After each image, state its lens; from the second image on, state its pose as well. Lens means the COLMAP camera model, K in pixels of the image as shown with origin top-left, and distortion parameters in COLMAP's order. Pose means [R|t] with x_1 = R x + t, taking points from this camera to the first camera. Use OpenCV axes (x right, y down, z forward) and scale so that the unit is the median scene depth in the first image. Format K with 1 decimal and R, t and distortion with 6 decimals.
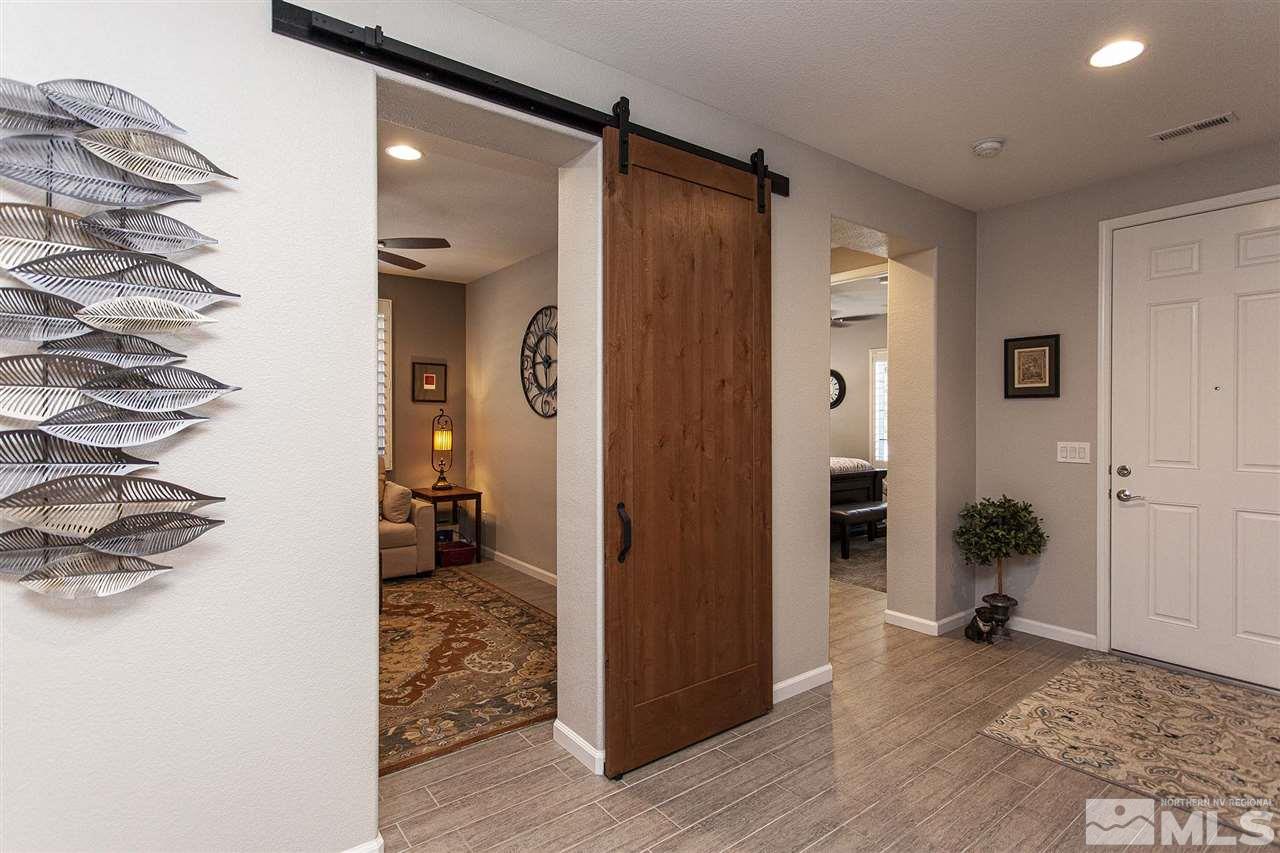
lens RADIAL K [[633.5, 0, 637.6], [0, 633.5, 419.9], [0, 0, 1]] dist [0.004894, 0.000518]
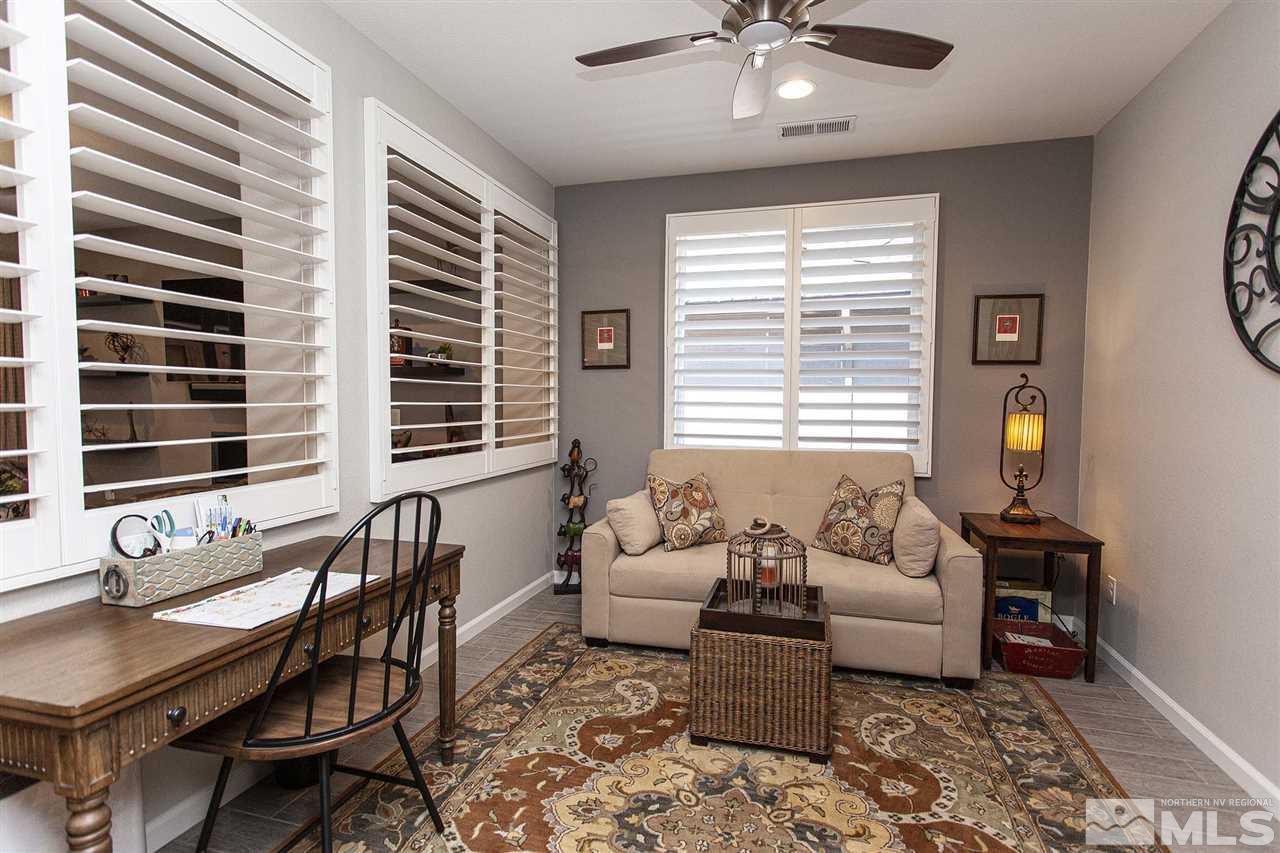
lens RADIAL K [[633.5, 0, 635.8], [0, 633.5, 428.8], [0, 0, 1]] dist [0.004894, 0.000518]
pose [[0.595380, 0.043491, -0.802267, -0.078013], [-0.017776, 0.999002, 0.040964, 0.014497], [0.803248, -0.010128, 0.595559, 0.458559]]
